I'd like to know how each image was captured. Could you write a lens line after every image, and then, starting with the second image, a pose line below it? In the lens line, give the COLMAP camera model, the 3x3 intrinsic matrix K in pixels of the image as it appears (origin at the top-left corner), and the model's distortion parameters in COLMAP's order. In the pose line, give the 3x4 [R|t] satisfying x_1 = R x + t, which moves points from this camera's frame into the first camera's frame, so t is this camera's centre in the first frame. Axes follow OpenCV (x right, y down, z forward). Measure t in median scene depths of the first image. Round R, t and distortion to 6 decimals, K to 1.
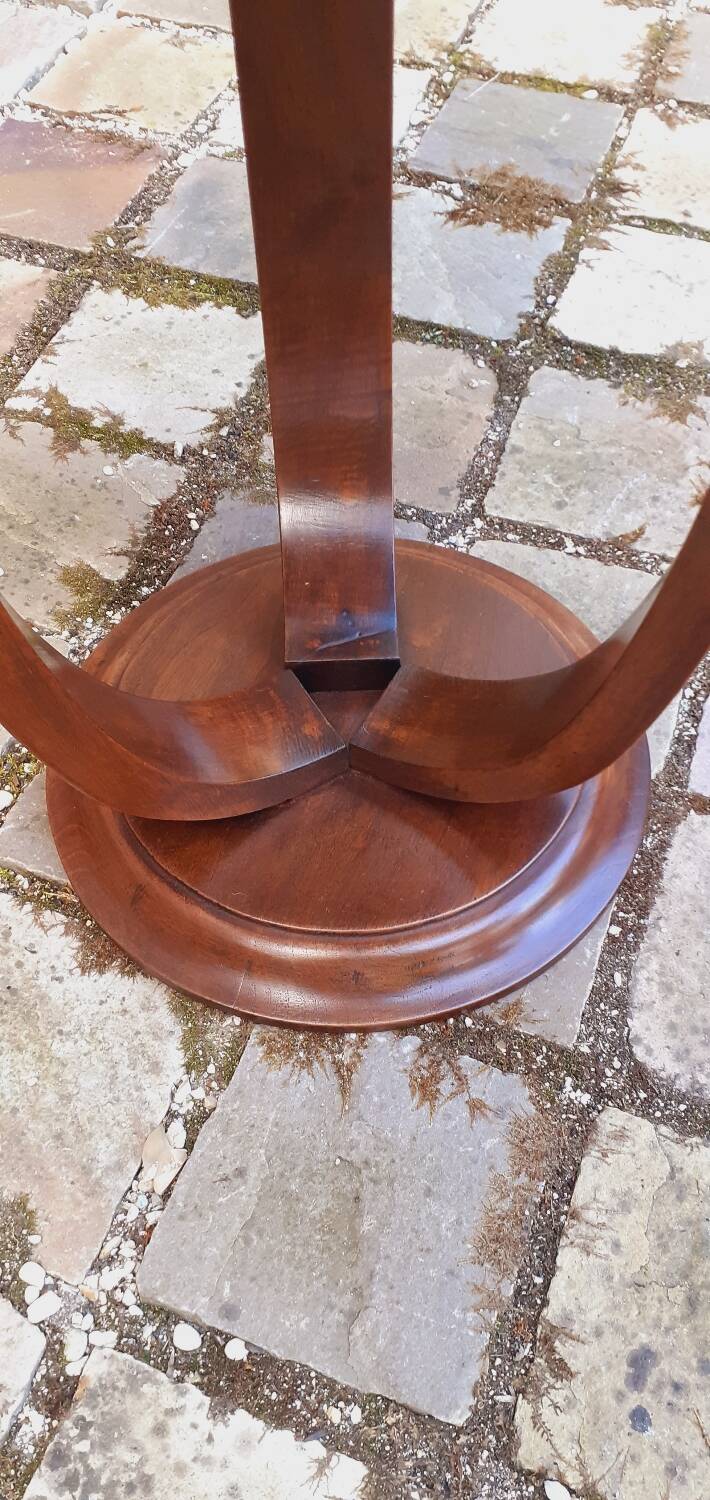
lens RADIAL K [[1188.3, 0, 355.6], [0, 1188.3, 757.3], [0, 0, 1]] dist [0.054624, -0.068134]
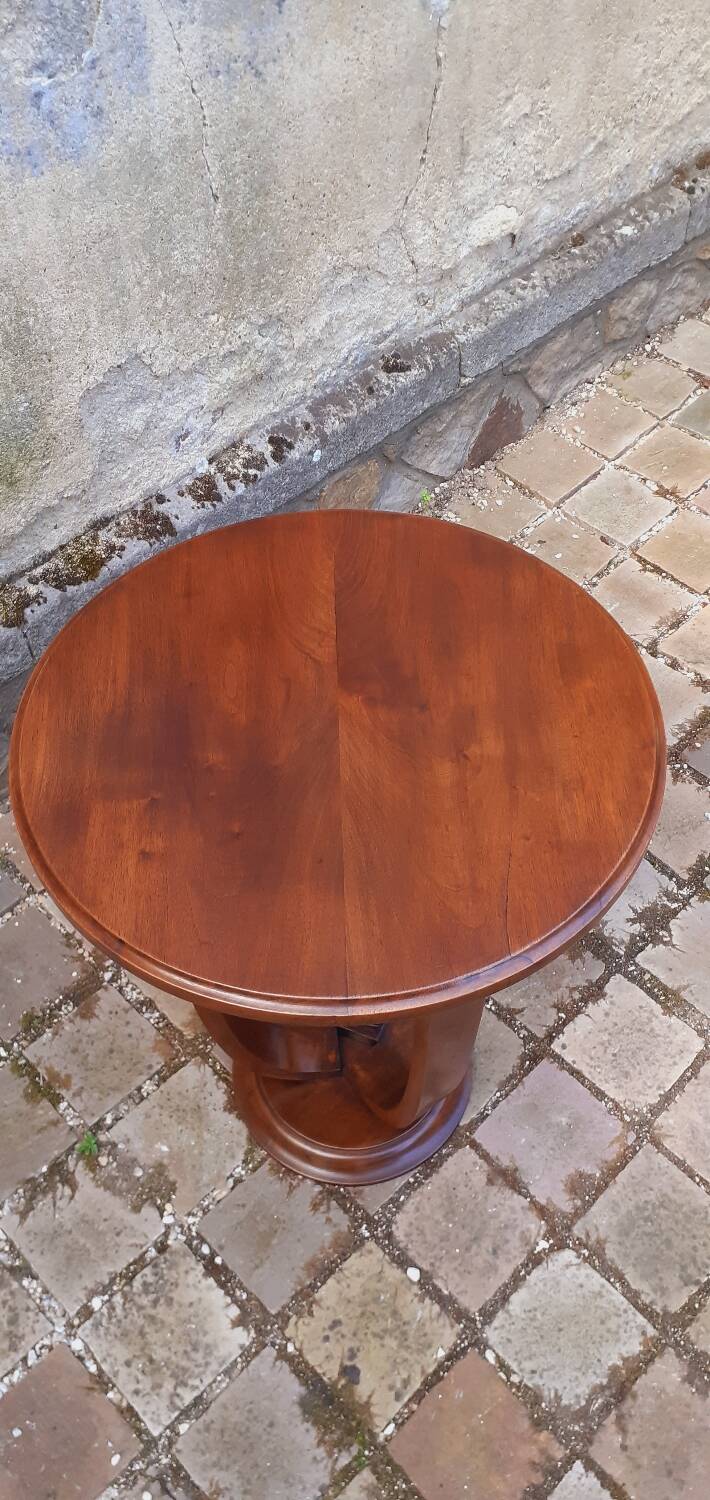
lens RADIAL K [[1188.3, 0, 369.2], [0, 1188.3, 751.8], [0, 0, 1]] dist [0.054624, -0.068134]
pose [[0.909417, 0.332927, -0.249240, 0.488133], [-0.342476, 0.939511, 0.005359, -0.730096], [0.235948, 0.080485, 0.968427, -1.653183]]
